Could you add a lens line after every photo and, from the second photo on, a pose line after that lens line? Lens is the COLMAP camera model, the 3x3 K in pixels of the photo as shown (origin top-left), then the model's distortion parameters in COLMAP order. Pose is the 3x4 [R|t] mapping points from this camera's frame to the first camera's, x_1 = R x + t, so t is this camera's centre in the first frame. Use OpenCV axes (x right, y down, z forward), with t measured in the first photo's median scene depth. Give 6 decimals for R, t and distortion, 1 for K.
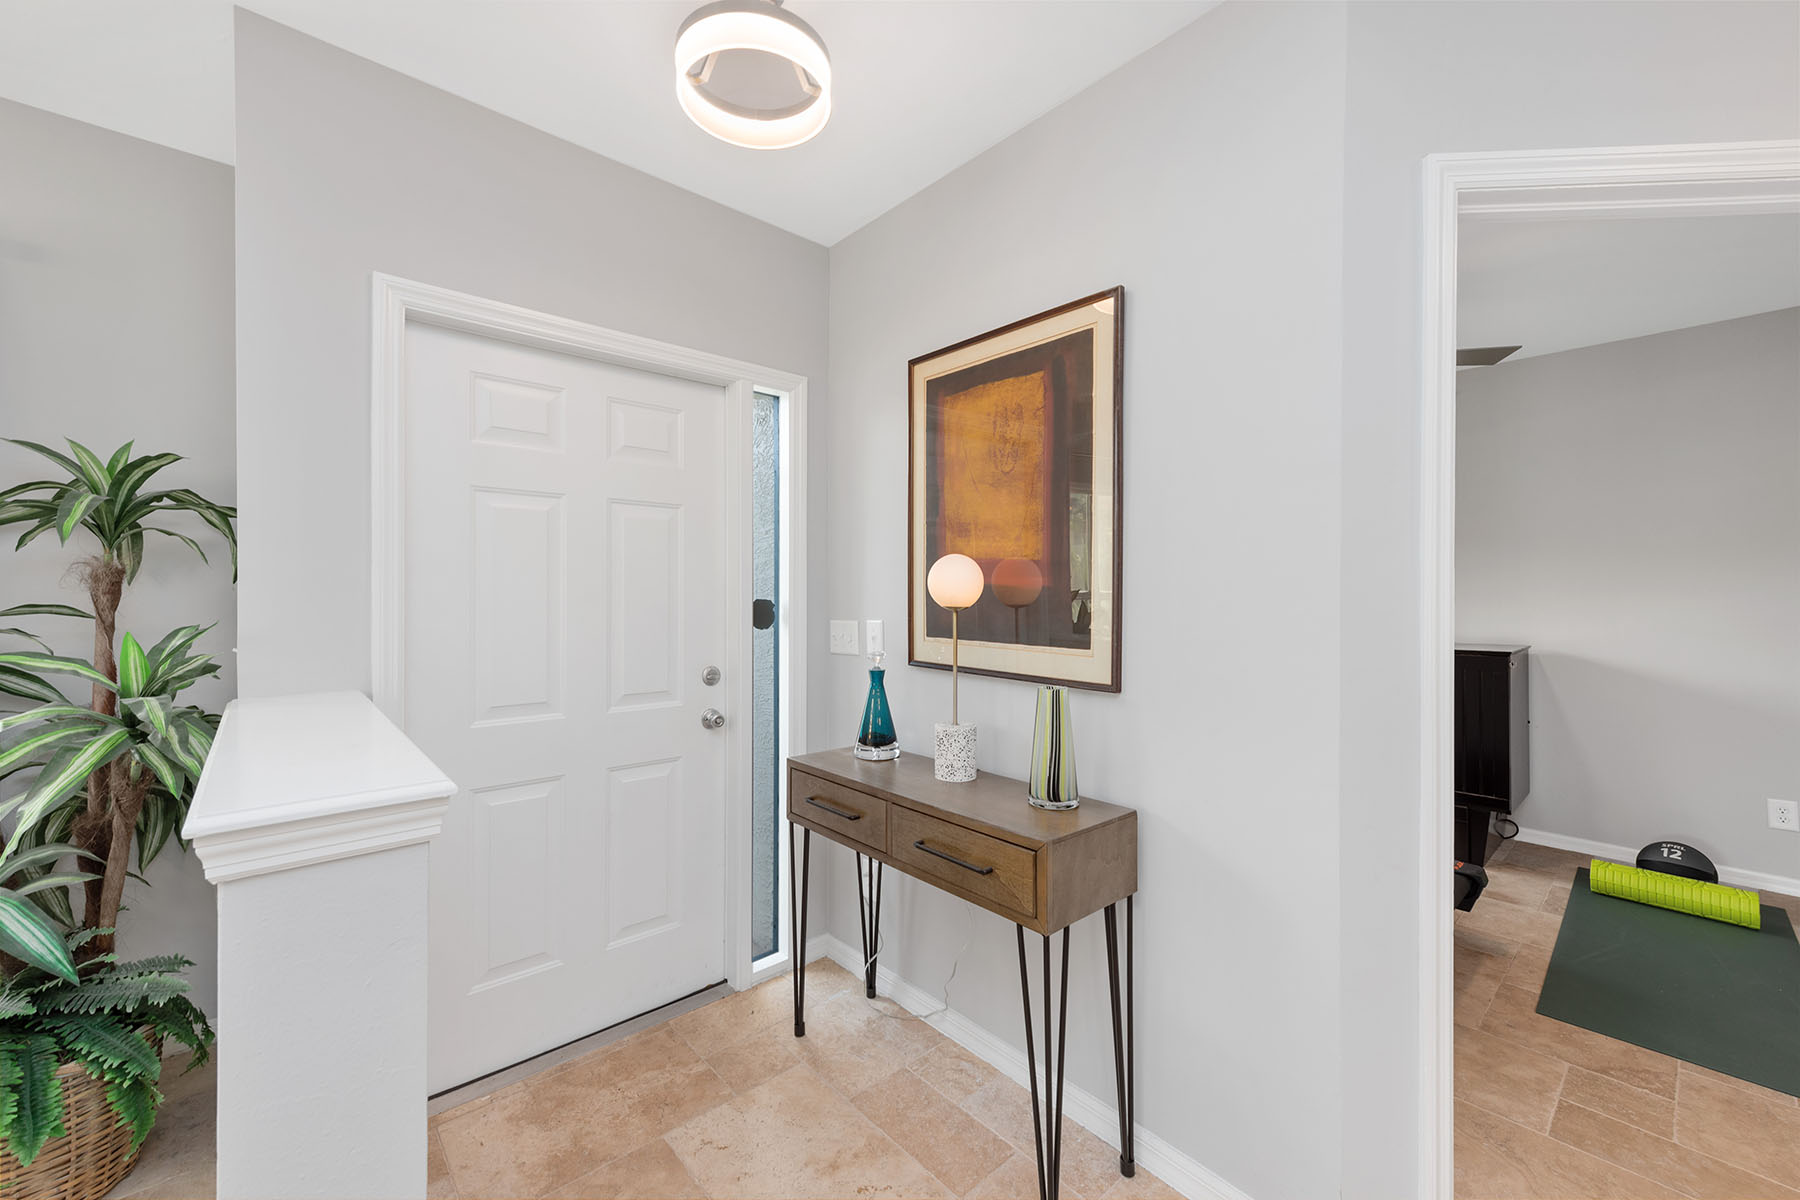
lens RADIAL K [[718.9, 0, 907.6], [0, 718.9, 602.2], [0, 0, 1]] dist [0.012733, 0.000588]
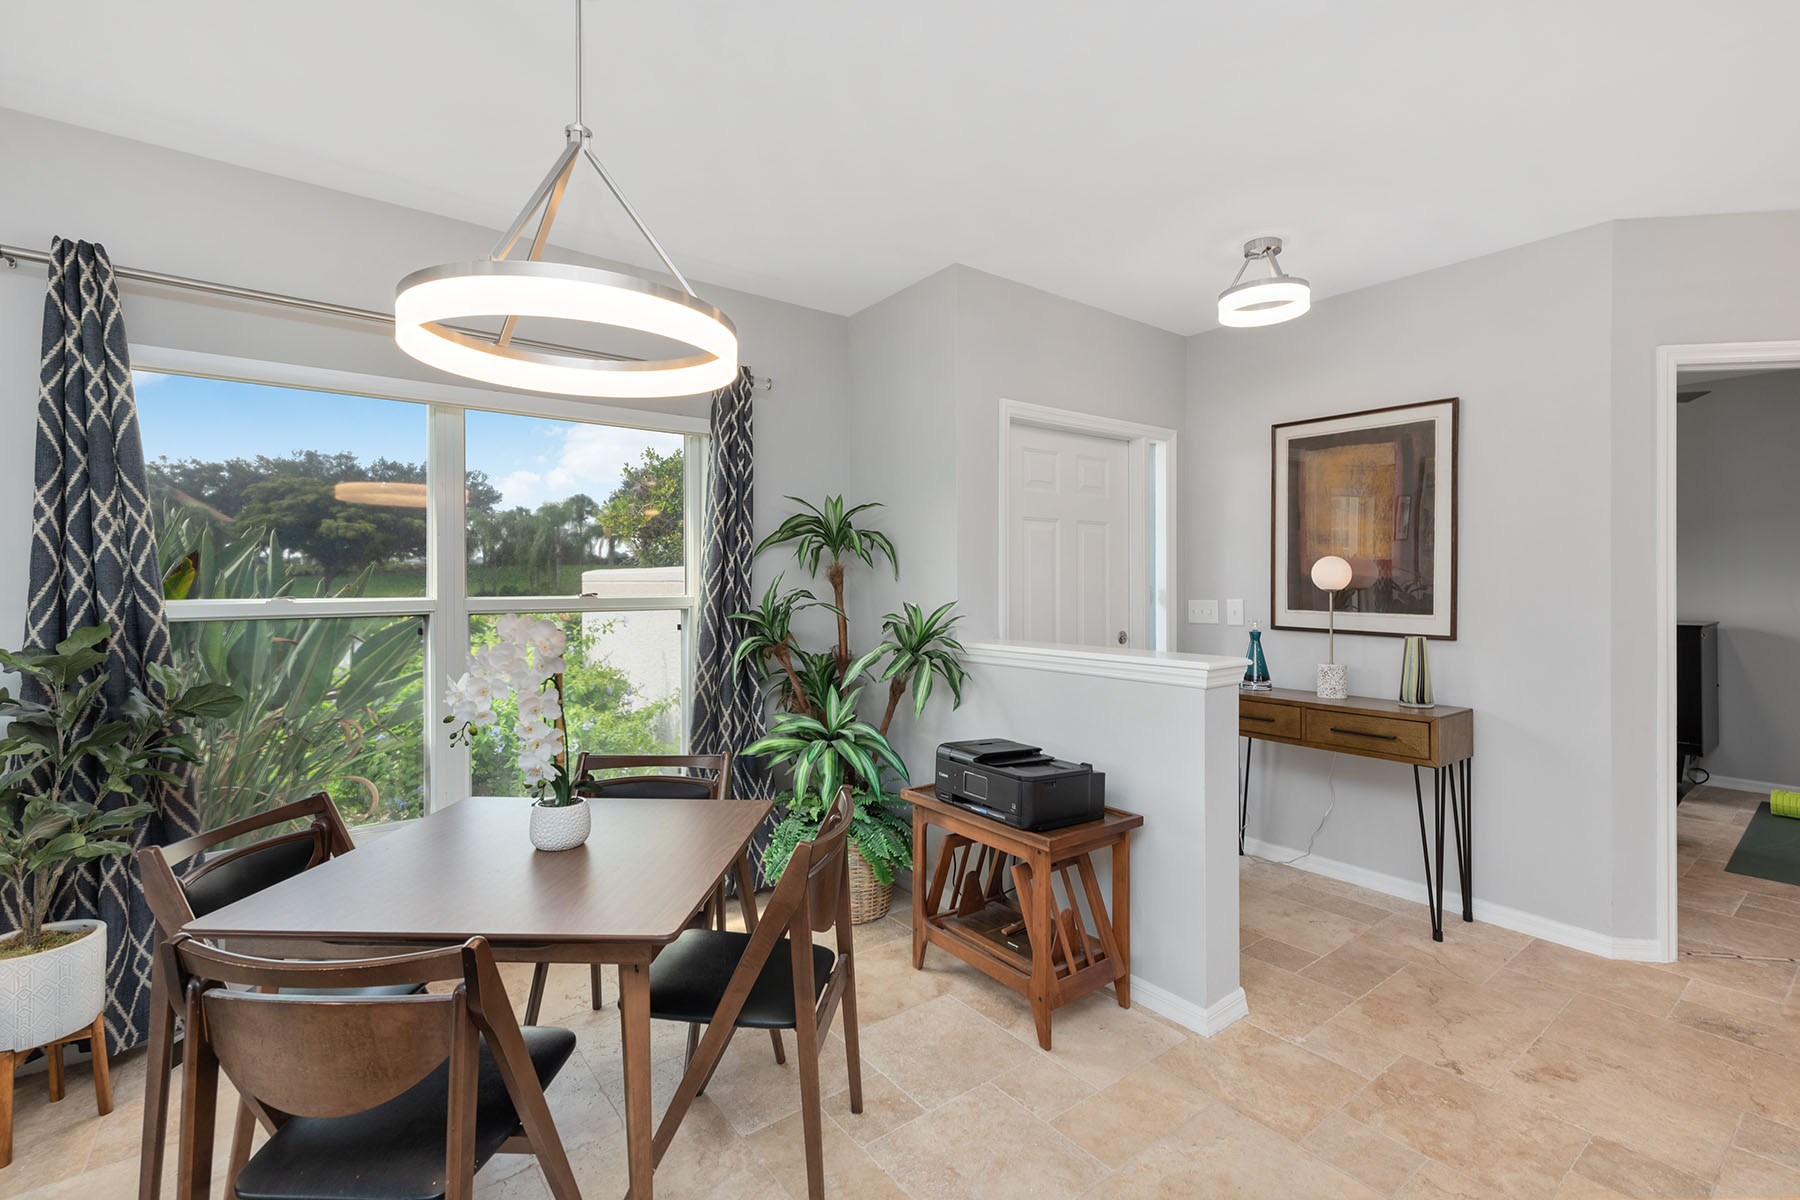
lens RADIAL K [[797.7, 0, 912.9], [0, 797.7, 588.3], [0, 0, 1]] dist [0.006930, -0.000725]
pose [[0.997125, -0.004473, -0.075640, -0.719539], [0.004133, 0.999981, -0.004659, 0.008837], [0.075659, 0.004333, 0.997124, -0.825740]]
